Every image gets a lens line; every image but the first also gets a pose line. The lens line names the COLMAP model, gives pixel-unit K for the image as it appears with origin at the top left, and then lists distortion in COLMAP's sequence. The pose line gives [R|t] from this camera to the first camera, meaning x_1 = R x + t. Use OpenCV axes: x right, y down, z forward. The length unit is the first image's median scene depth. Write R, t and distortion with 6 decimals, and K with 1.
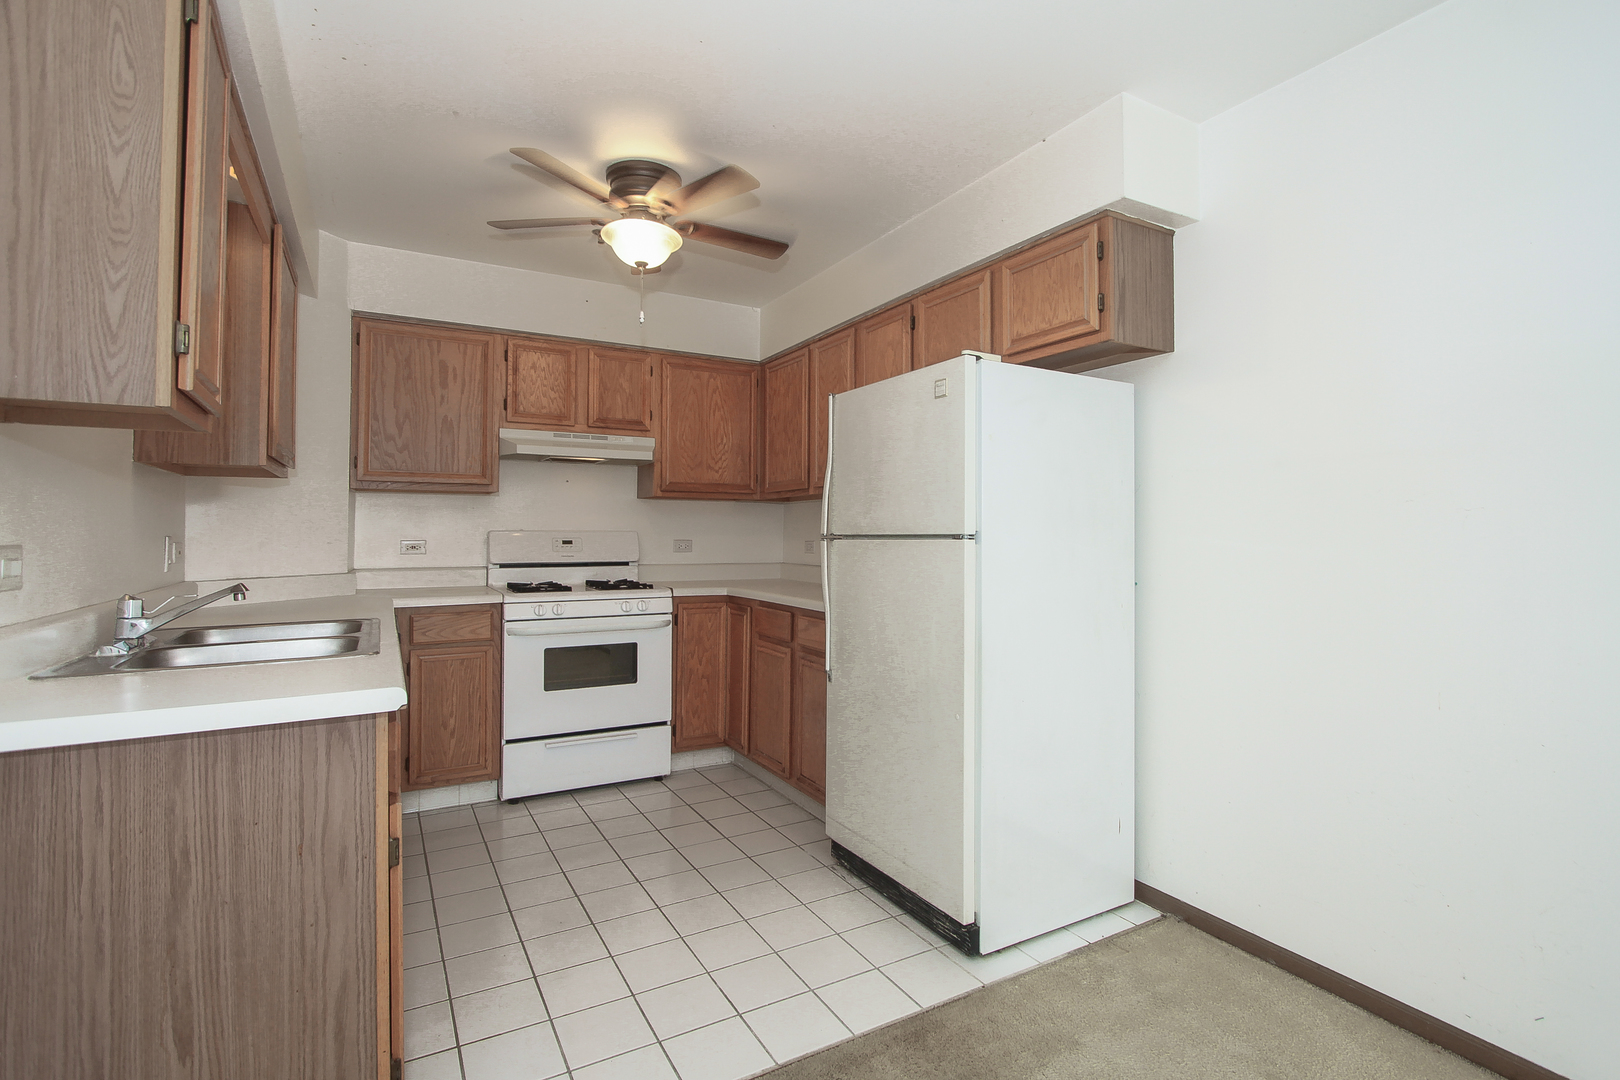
lens RADIAL K [[765.0, 0, 801.5], [0, 765.0, 525.0], [0, 0, 1]] dist [-0.012736, 0.001524]
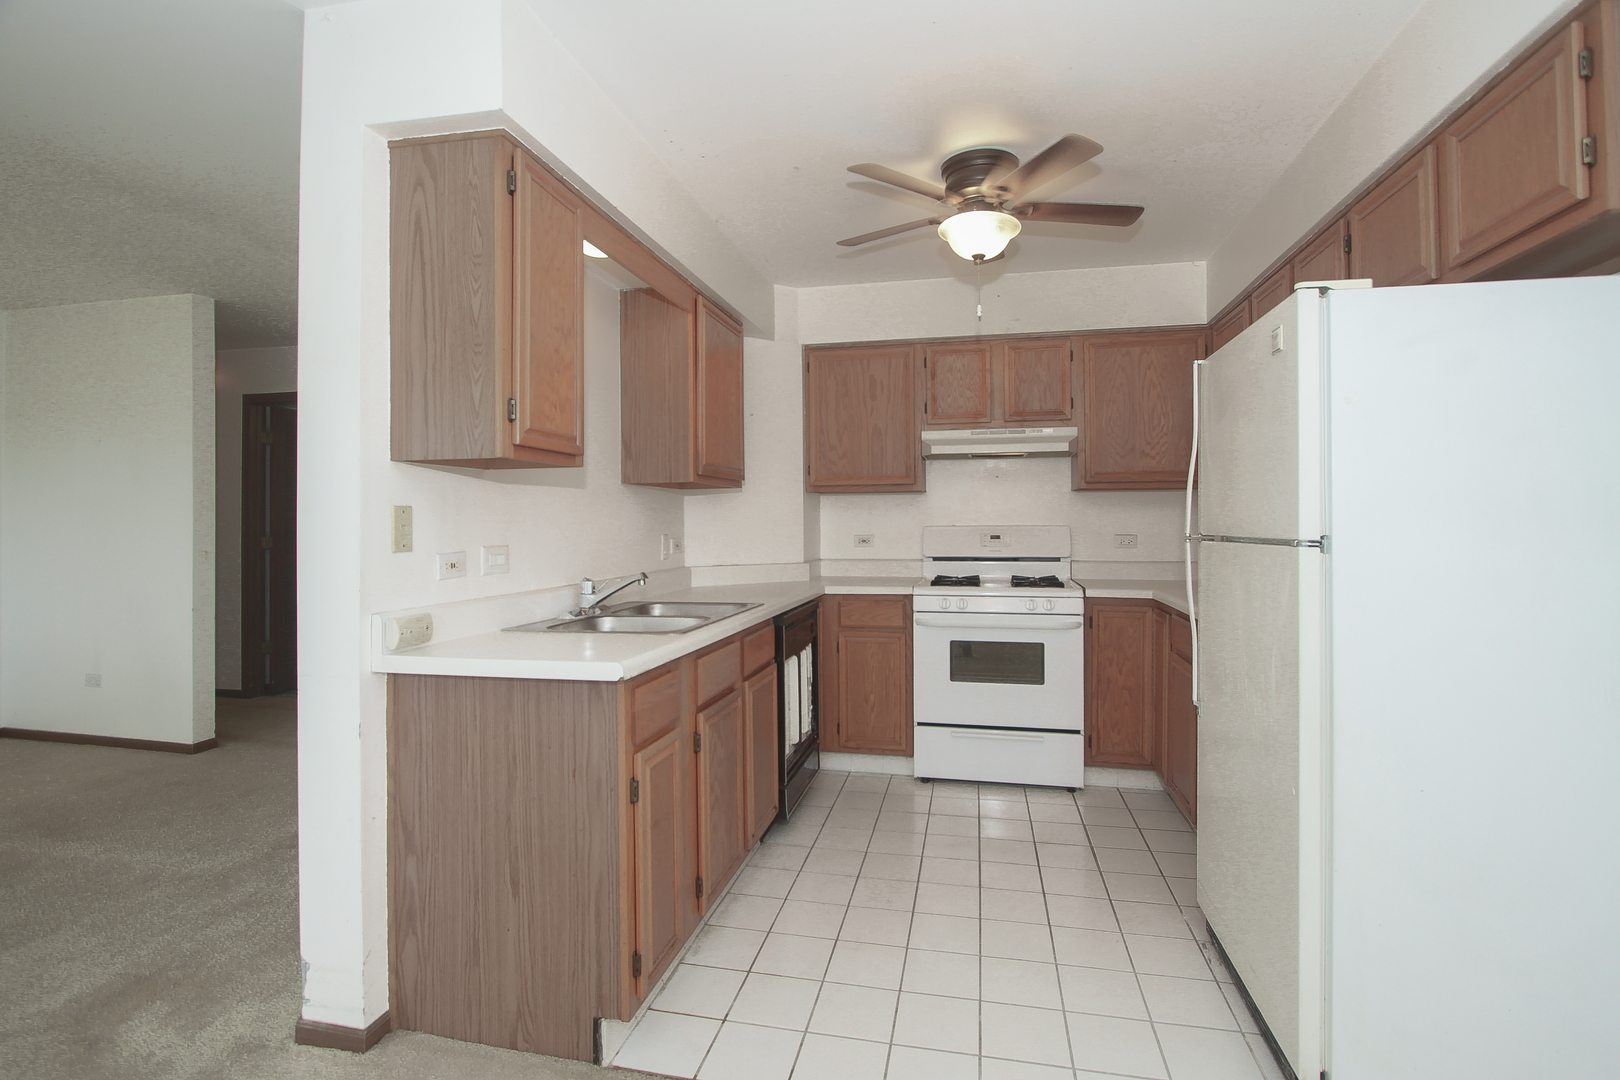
lens RADIAL K [[766.6, 0, 827.7], [0, 766.6, 519.5], [0, 0, 1]] dist [-0.011667, 0.001026]
pose [[0.747173, -0.006955, -0.664593, 0.240869], [0.014855, 0.999870, 0.006237, -0.012245], [0.664463, -0.014533, 0.747180, 0.112915]]
